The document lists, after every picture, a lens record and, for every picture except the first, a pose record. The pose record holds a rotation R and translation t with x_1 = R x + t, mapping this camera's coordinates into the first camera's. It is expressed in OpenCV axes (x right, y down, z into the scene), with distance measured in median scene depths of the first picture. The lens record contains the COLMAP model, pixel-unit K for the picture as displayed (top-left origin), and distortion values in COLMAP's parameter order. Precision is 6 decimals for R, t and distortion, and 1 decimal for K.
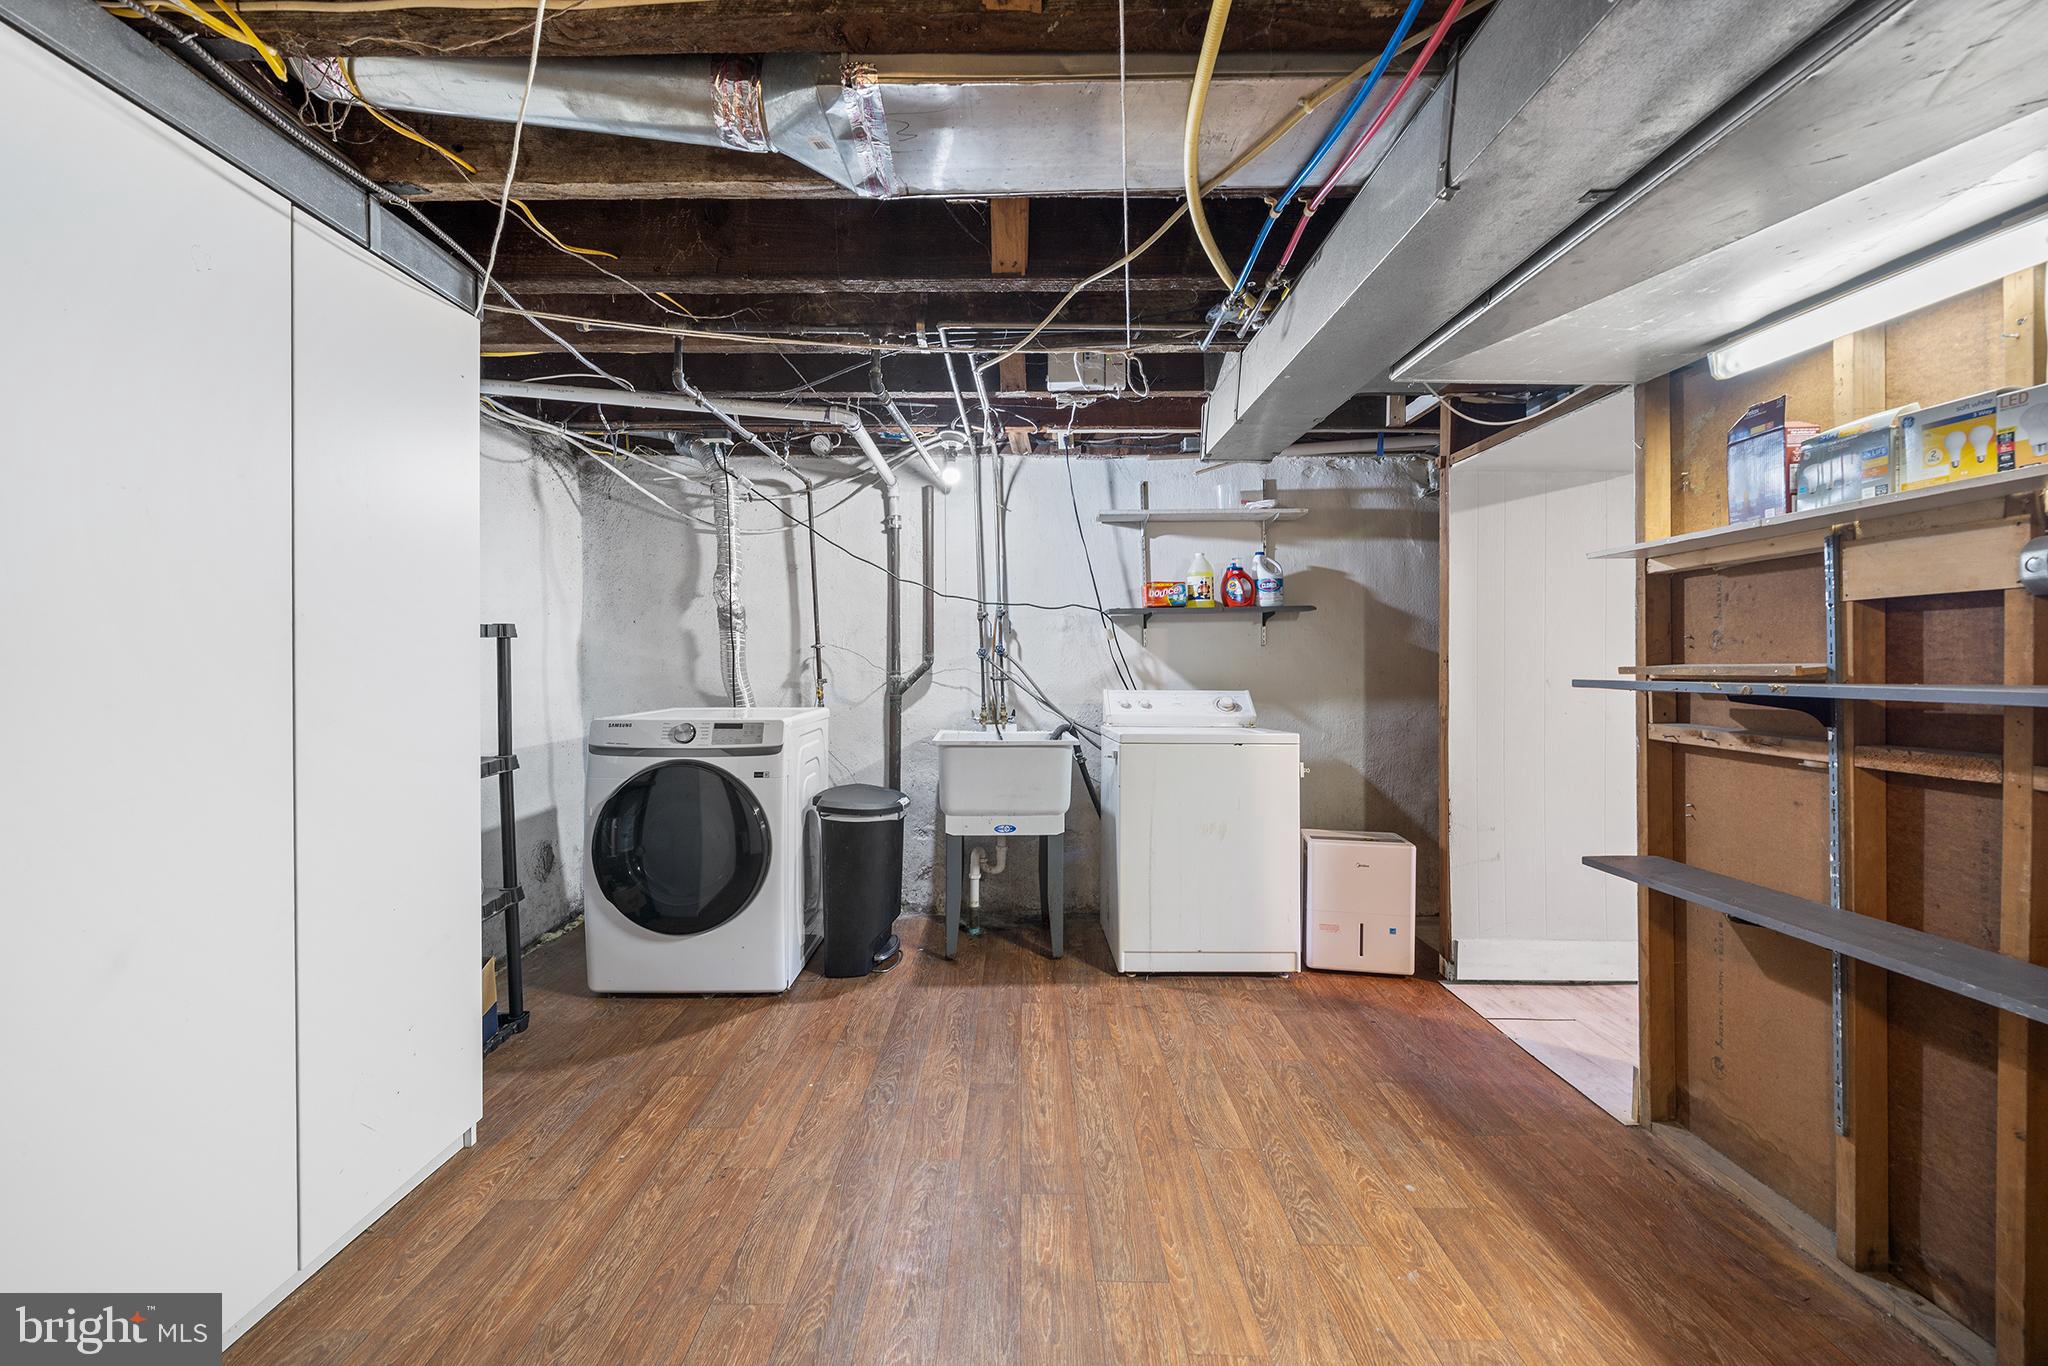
lens RADIAL K [[798.0, 0, 1024.6], [0, 798.0, 668.3], [0, 0, 1]] dist [-0.002058, -0.000745]
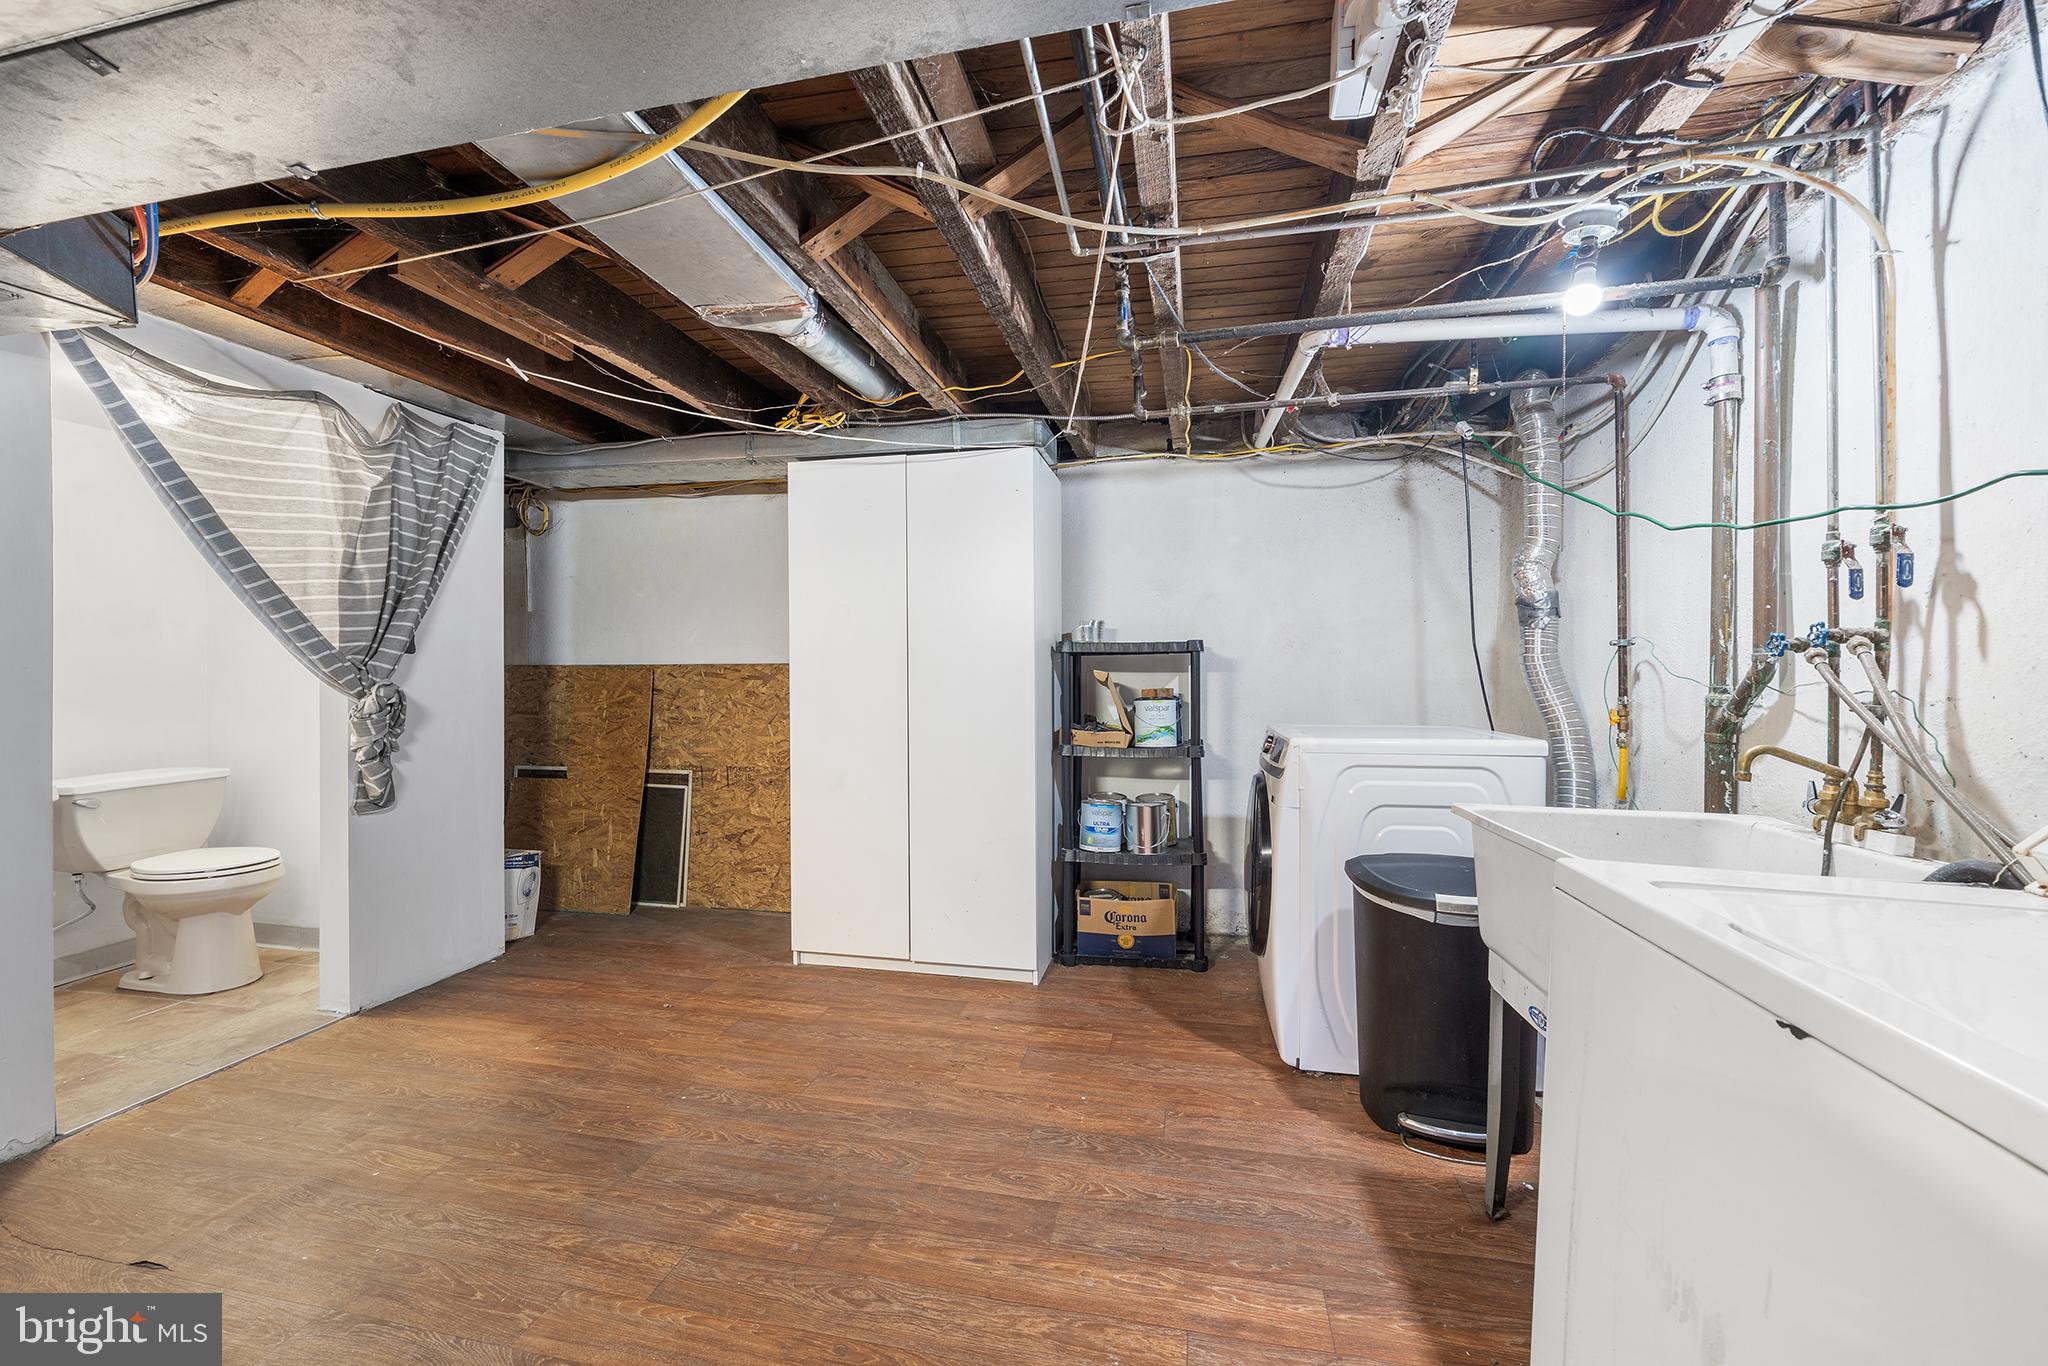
lens RADIAL K [[798.0, 0, 1024.1], [0, 798.0, 680.3], [0, 0, 1]] dist [-0.002058, -0.000745]
pose [[-0.210144, 0.005870, -0.977653, 0.665020], [-0.006793, 0.999949, 0.007464, -0.000648], [0.977647, 0.008210, -0.210093, 1.061574]]
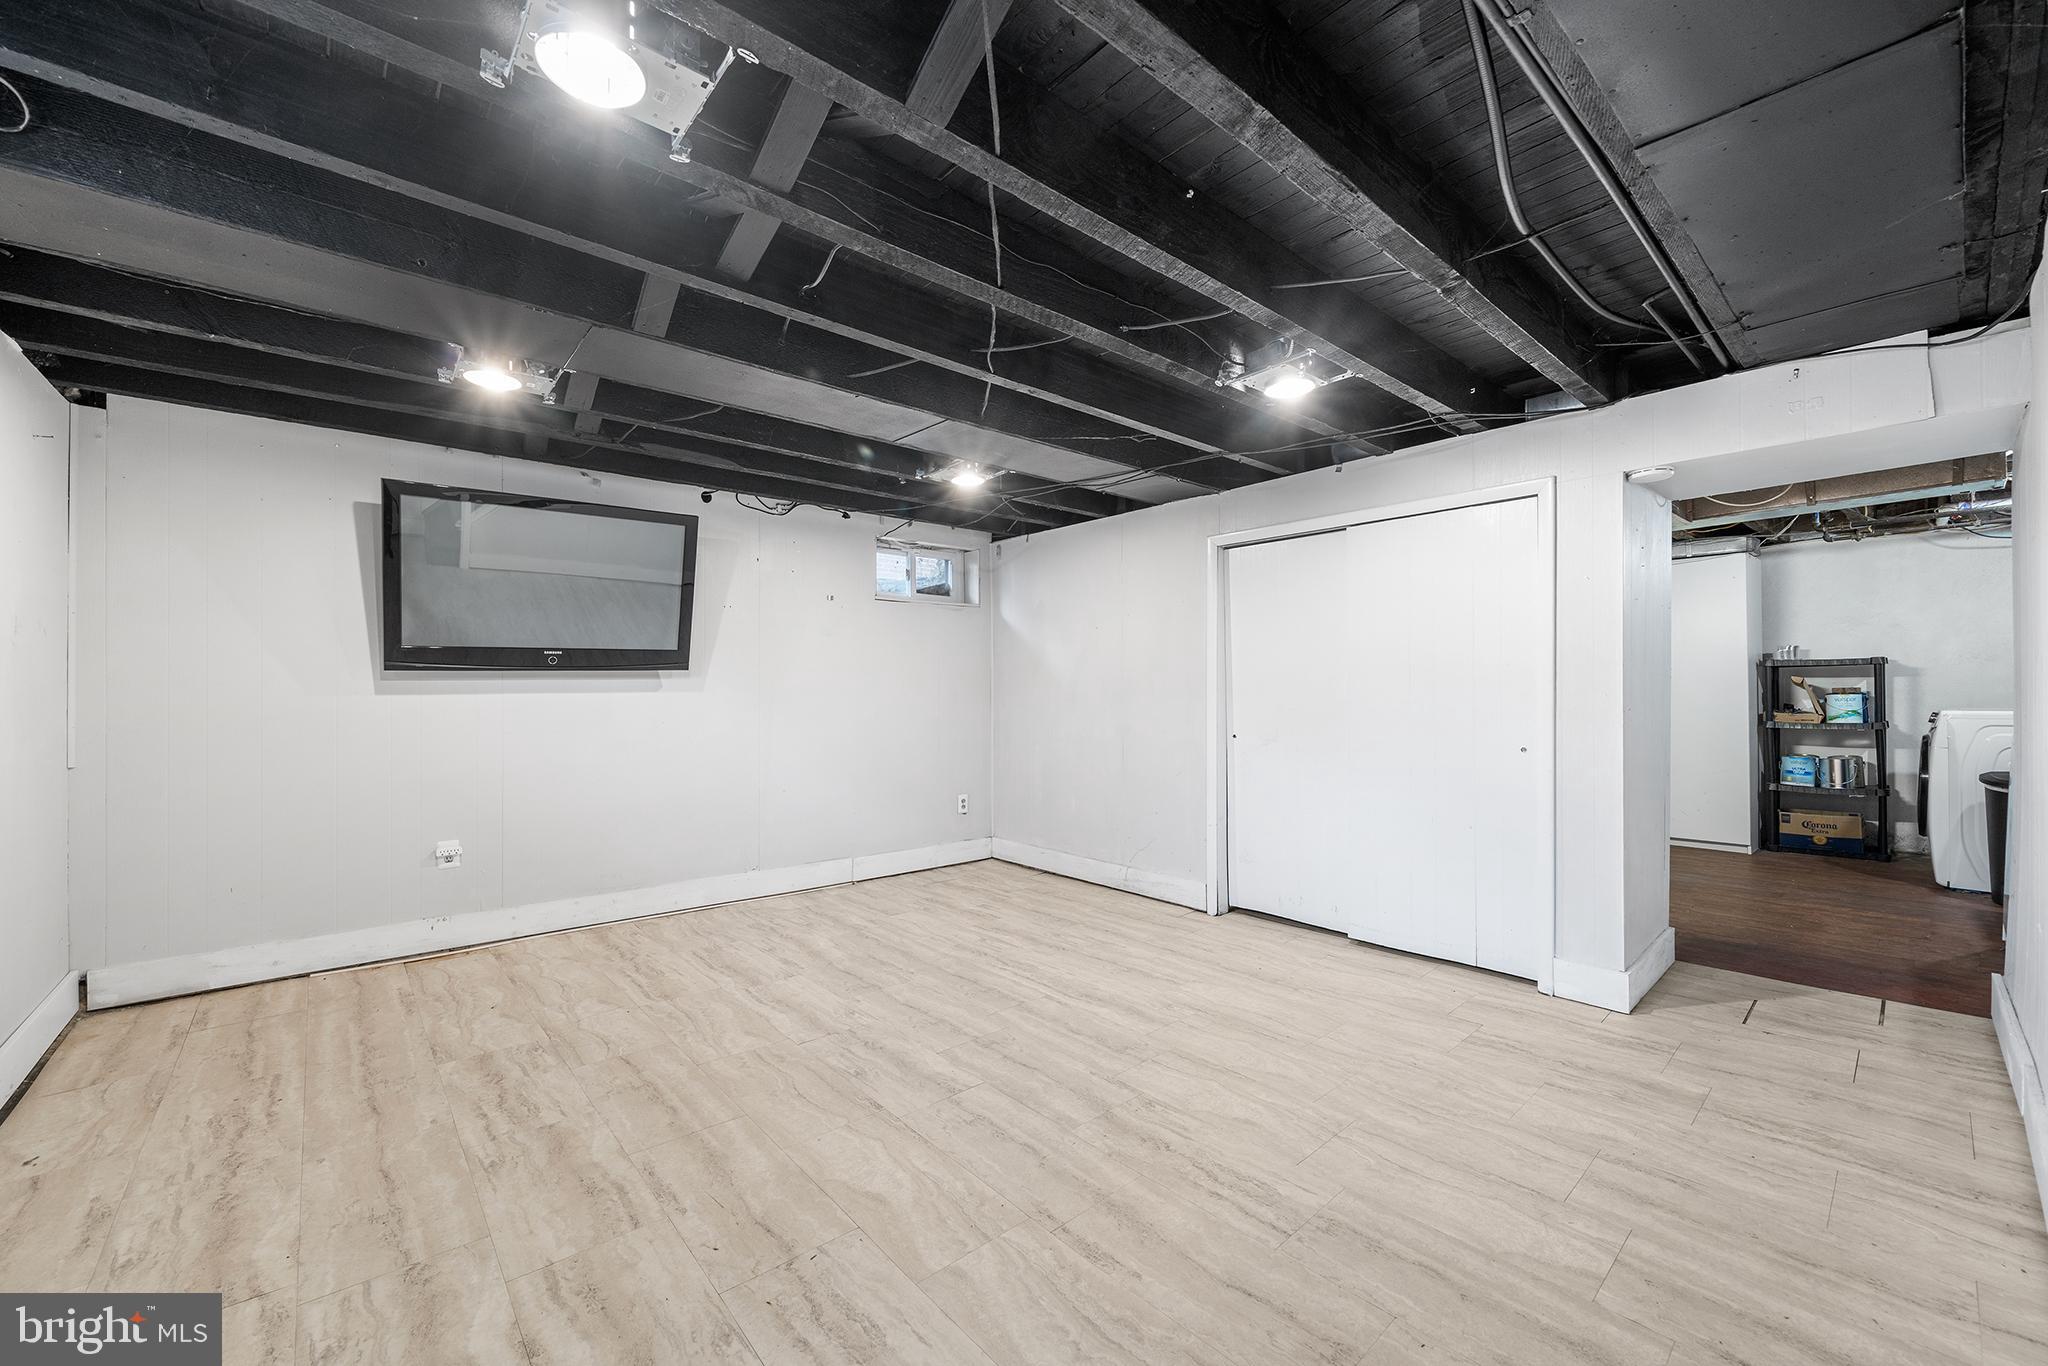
lens RADIAL K [[798.0, 0, 1017.5], [0, 798.0, 686.0], [0, 0, 1]] dist [-0.002058, -0.000745]
pose [[-0.762085, 0.008870, -0.647416, 2.468002], [0.006073, 0.999960, 0.006551, -0.010473], [0.647449, 0.001060, -0.762108, 1.193105]]
